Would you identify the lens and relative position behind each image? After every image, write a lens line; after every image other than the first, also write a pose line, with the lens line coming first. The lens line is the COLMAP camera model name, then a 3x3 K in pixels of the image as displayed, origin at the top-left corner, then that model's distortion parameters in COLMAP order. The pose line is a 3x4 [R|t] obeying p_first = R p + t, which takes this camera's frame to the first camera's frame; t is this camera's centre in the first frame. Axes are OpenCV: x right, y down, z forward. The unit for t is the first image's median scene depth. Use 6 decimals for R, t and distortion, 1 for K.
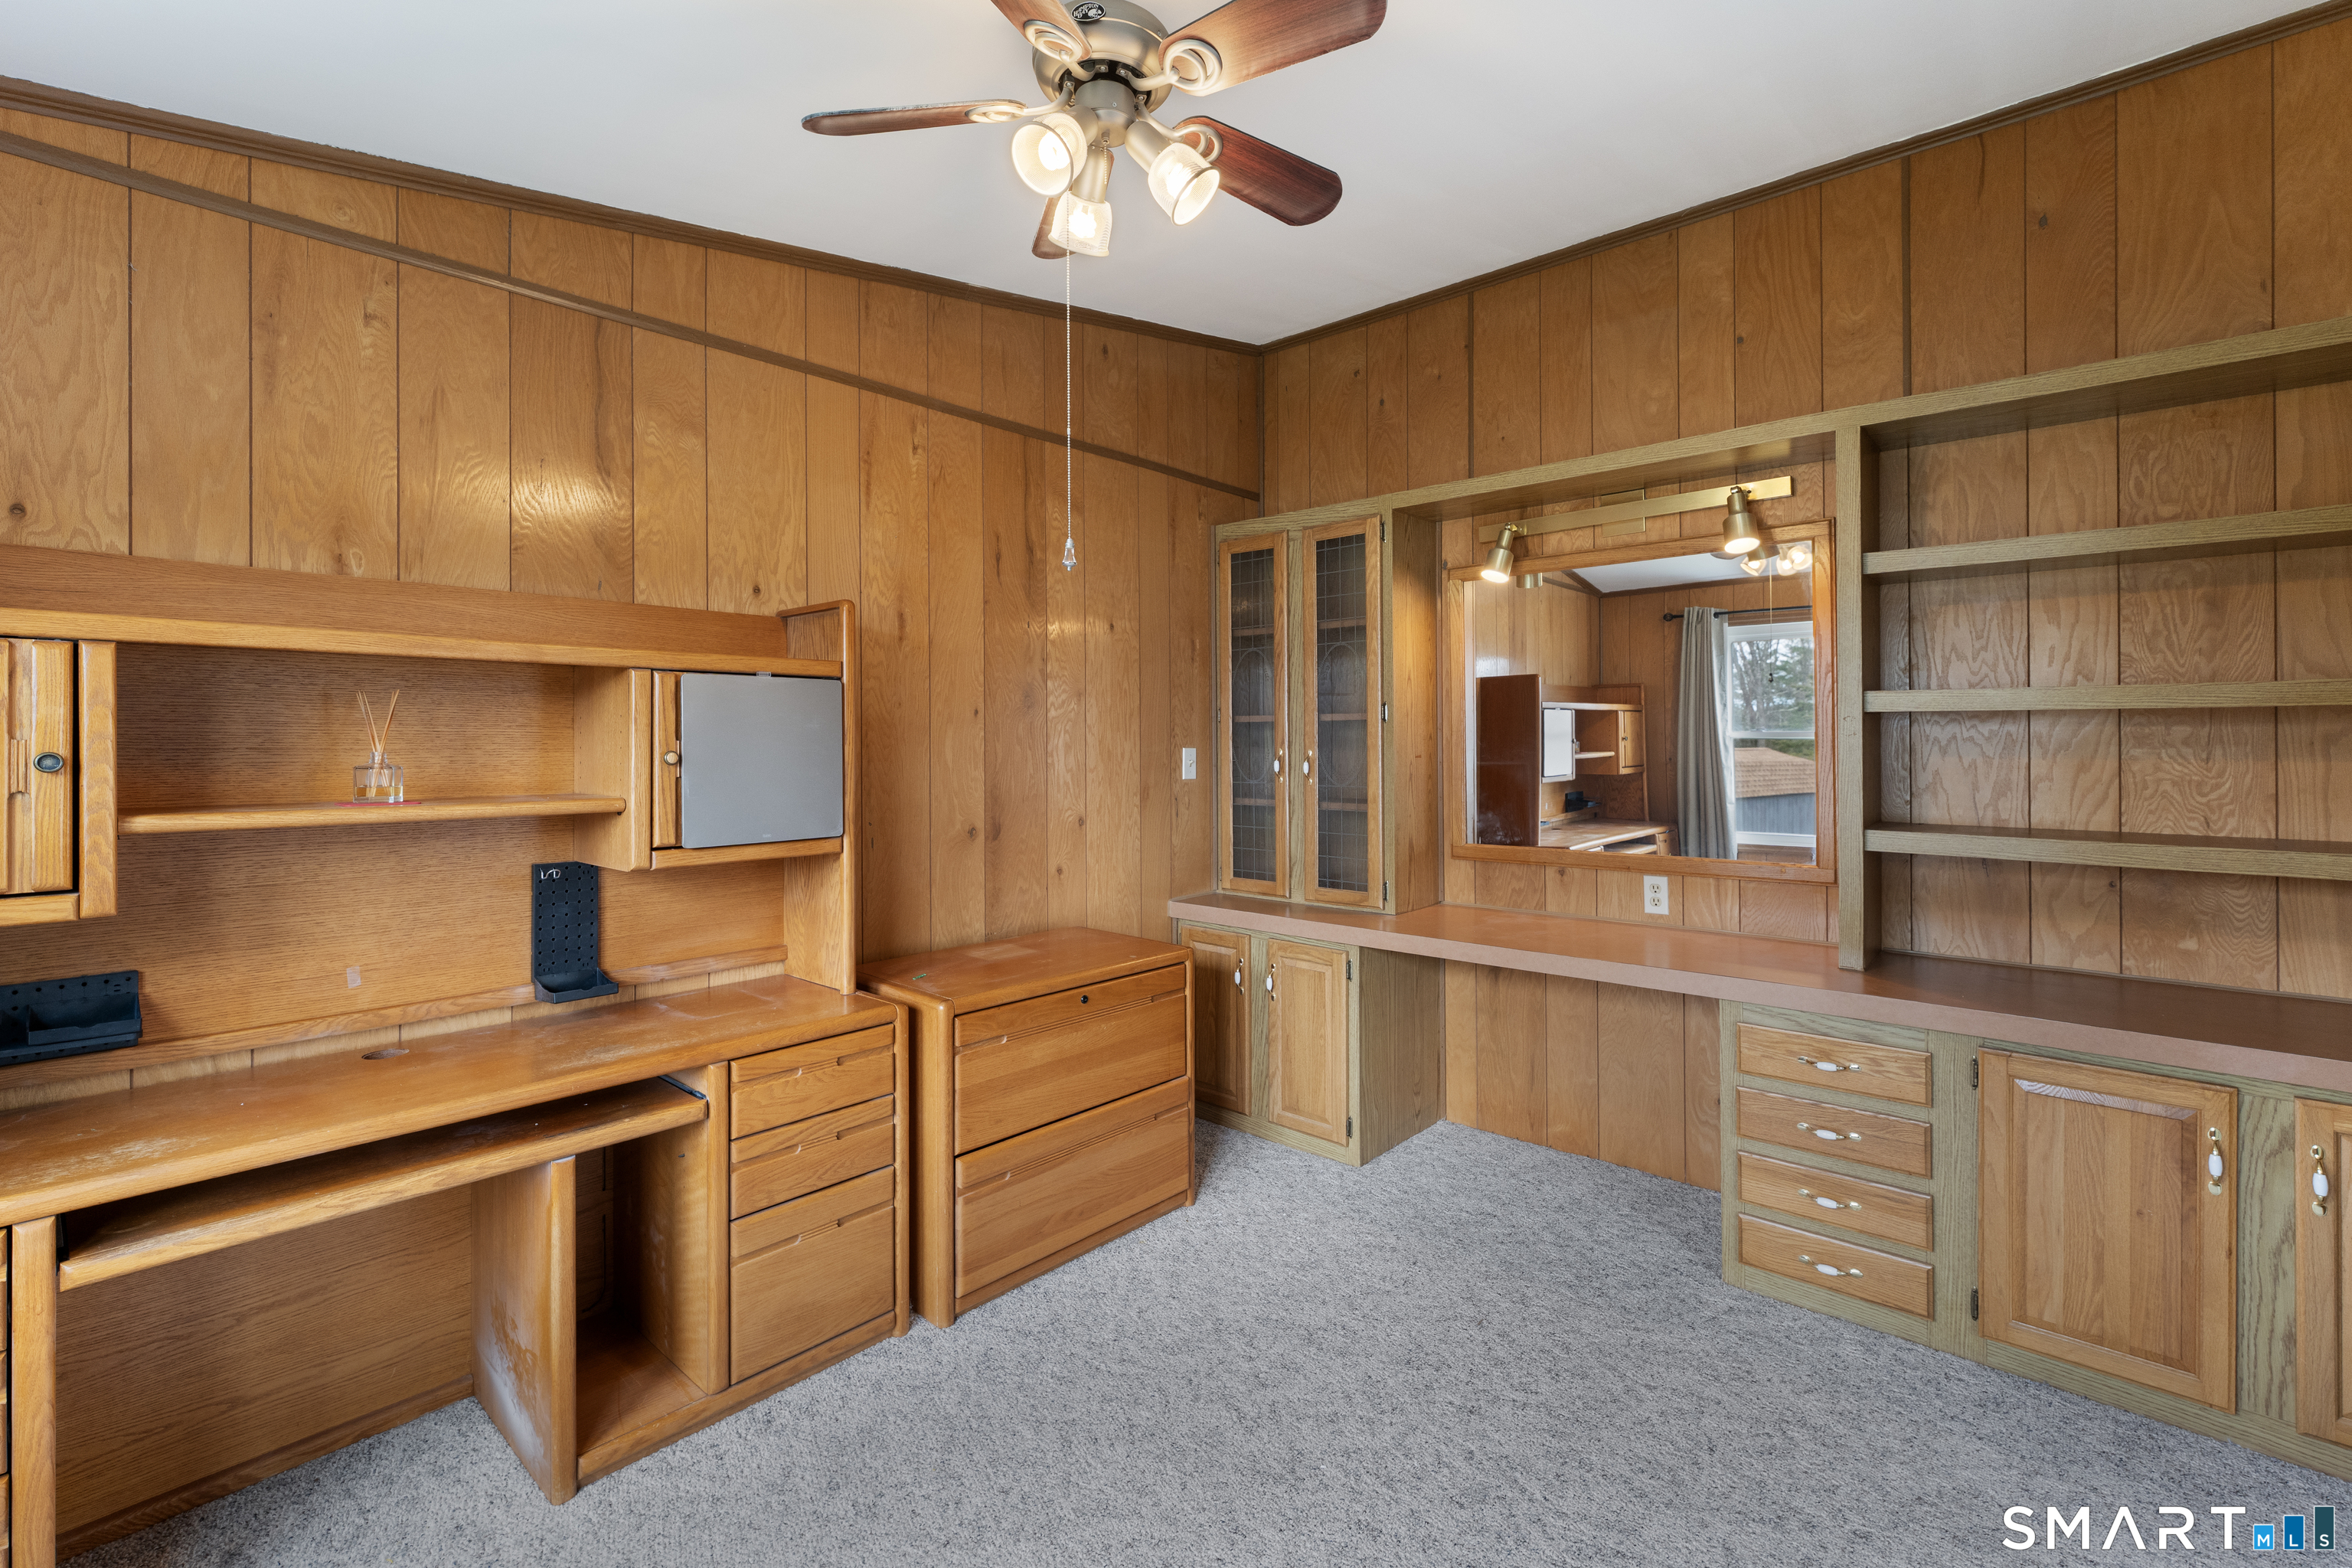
lens RADIAL K [[1018.9, 0, 1179.5], [0, 1018.9, 733.0], [0, 0, 1]] dist [-0.002252, -0.000065]
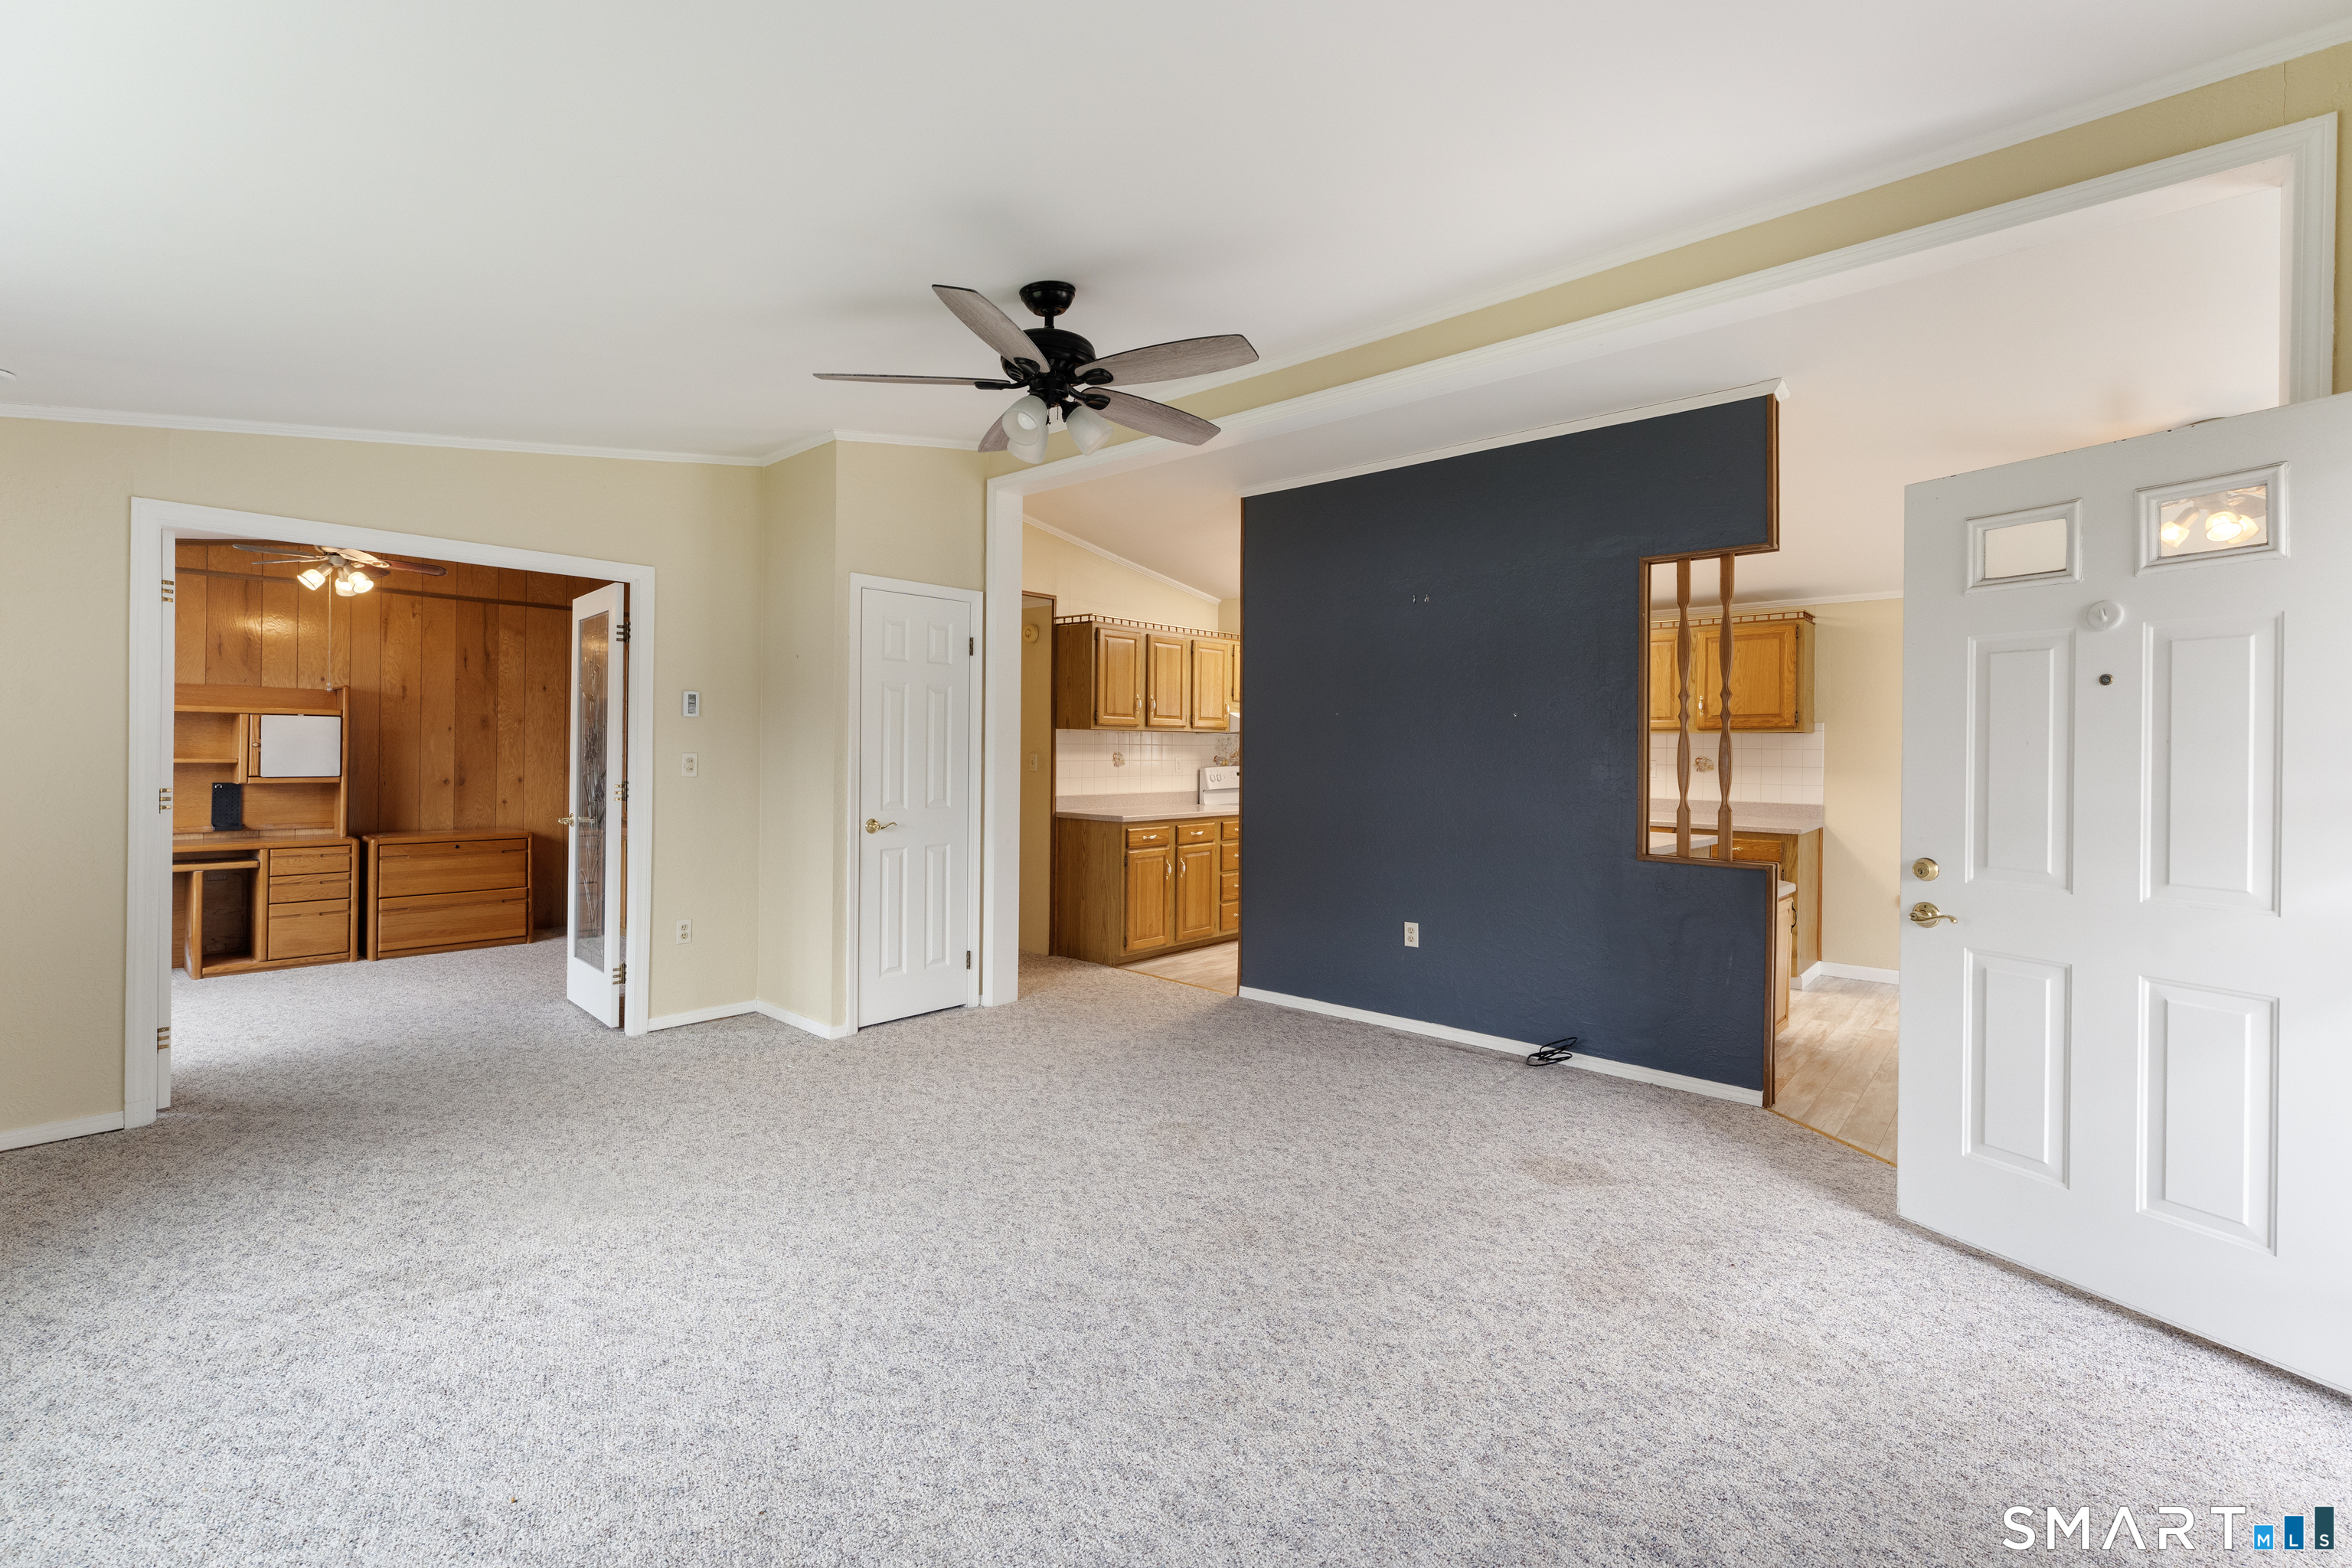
lens RADIAL K [[1018.9, 0, 1179.5], [0, 1018.9, 733.0], [0, 0, 1]] dist [-0.002252, -0.000065]
pose [[0.999915, 0.011819, 0.005458, 1.750378], [-0.011753, 0.999859, -0.011972, -0.002610], [-0.005599, 0.011907, 0.999913, -1.576501]]
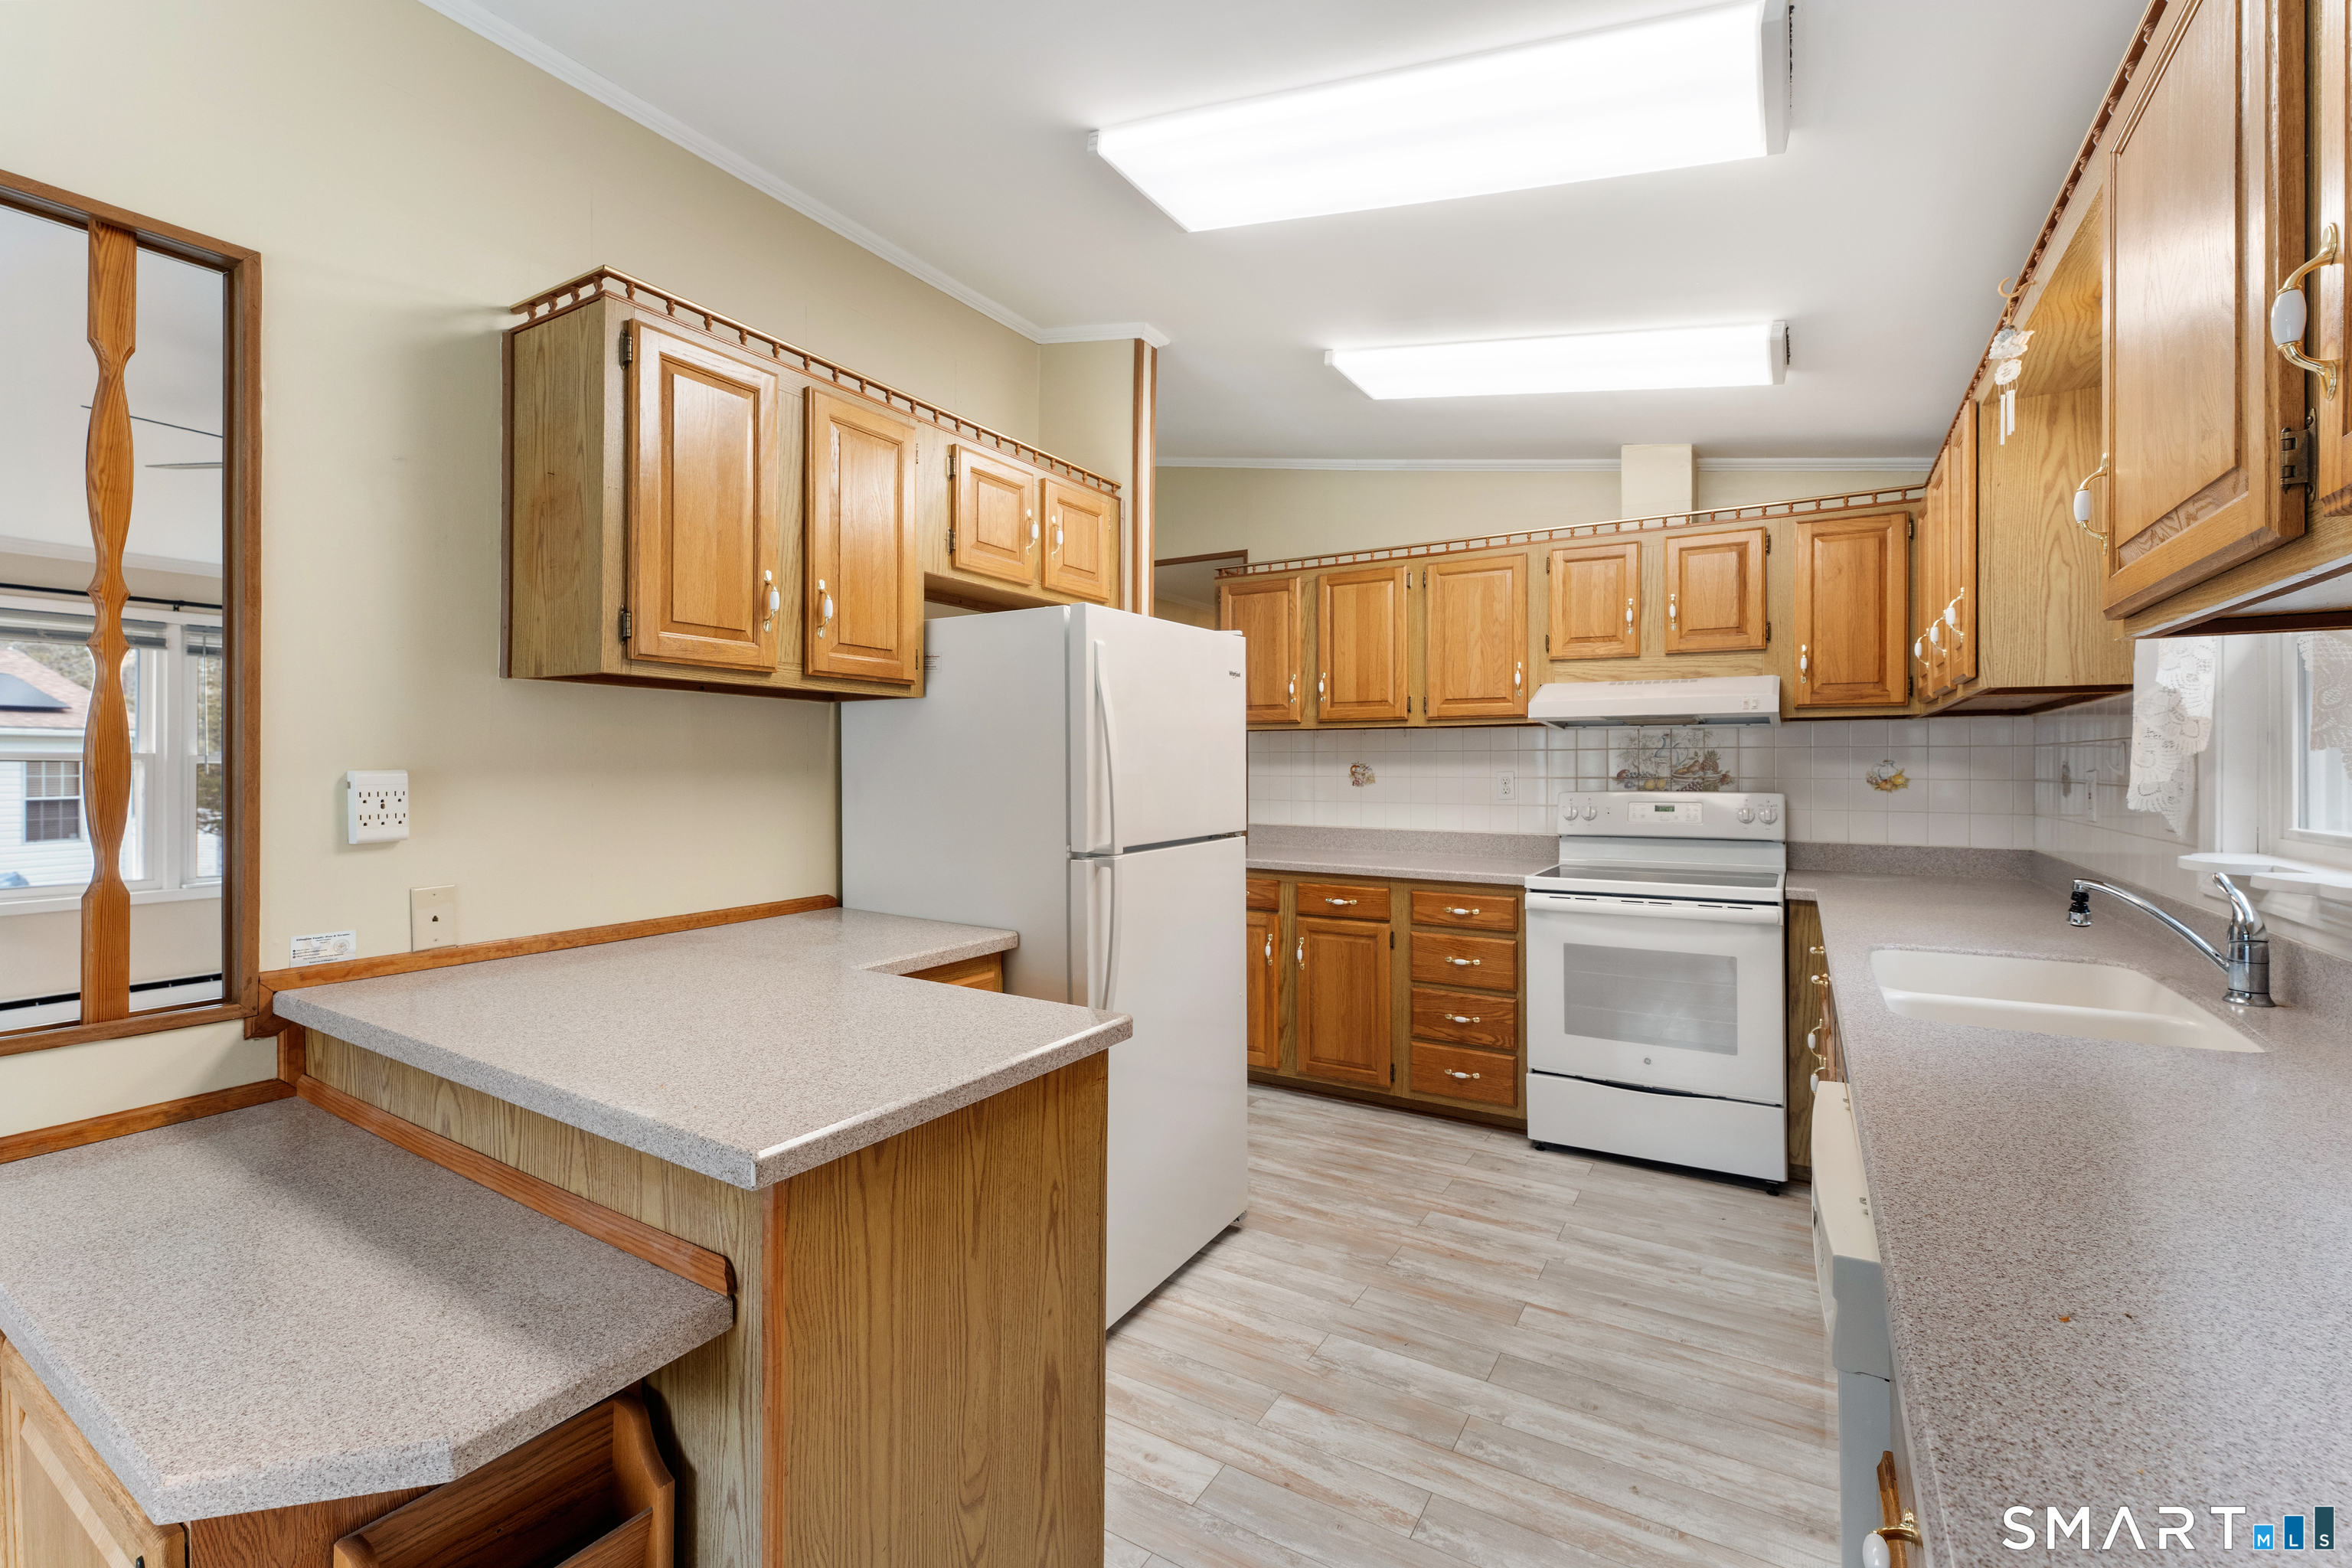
lens RADIAL K [[995.2, 0, 1164.0], [0, 995.2, 772.4], [0, 0, 1]] dist [-0.007133, 0.000044]
pose [[0.174378, 0.012747, -0.984596, 3.145082], [0.001652, 0.999911, 0.013238, 0.010068], [0.984677, -0.003935, 0.174341, 0.434168]]
